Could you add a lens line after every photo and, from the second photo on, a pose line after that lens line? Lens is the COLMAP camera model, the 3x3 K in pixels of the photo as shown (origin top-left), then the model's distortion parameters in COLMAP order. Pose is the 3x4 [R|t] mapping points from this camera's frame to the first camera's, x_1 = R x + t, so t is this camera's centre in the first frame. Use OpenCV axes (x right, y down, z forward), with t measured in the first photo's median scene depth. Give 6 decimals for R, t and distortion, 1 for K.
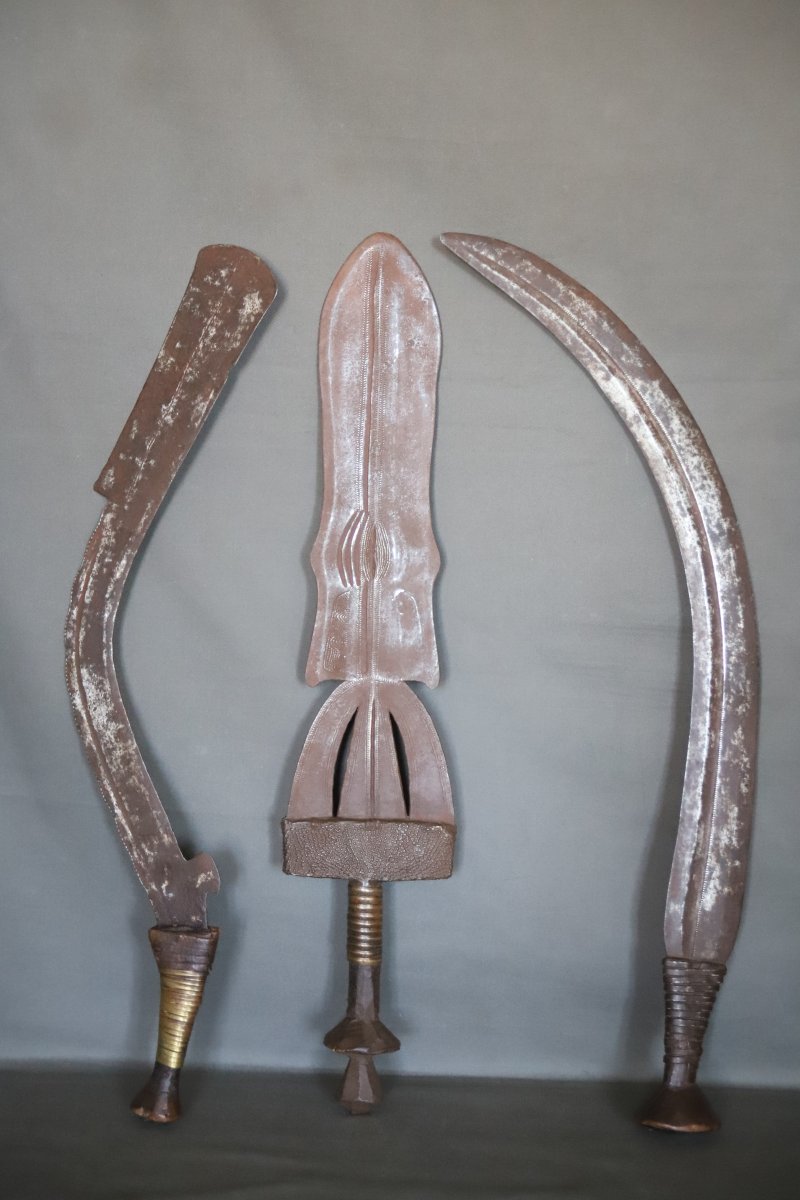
lens RADIAL K [[2132.0, 0, 400.0], [0, 2132.0, 600.0], [0, 0, 1]] dist [0.097361, 0.094259]
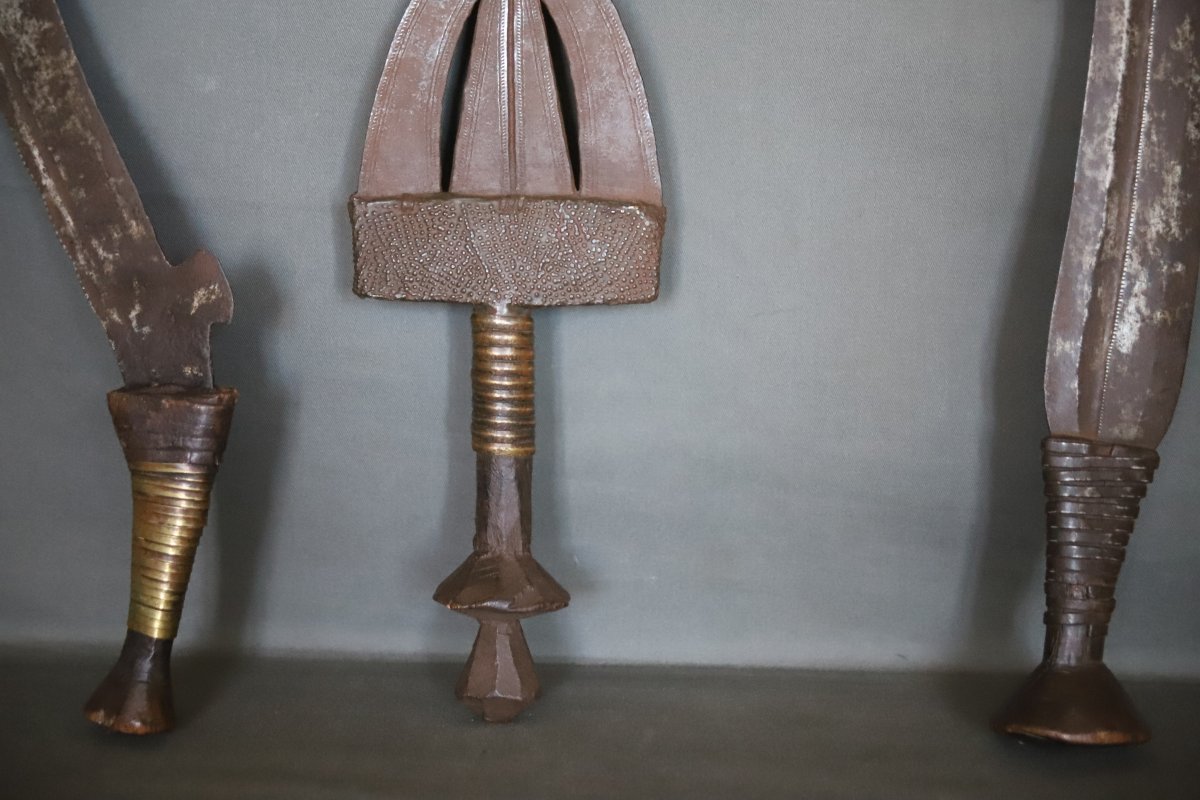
lens RADIAL K [[2512.8, 0, 600.0], [0, 2512.8, 400.0], [0, 0, 1]] dist [0.211001, 0.137673]
pose [[0.999489, -0.012360, -0.029478, 0.028228], [0.014092, 0.998140, 0.059317, 0.117144], [0.028690, -0.059702, 0.997804, 0.346750]]
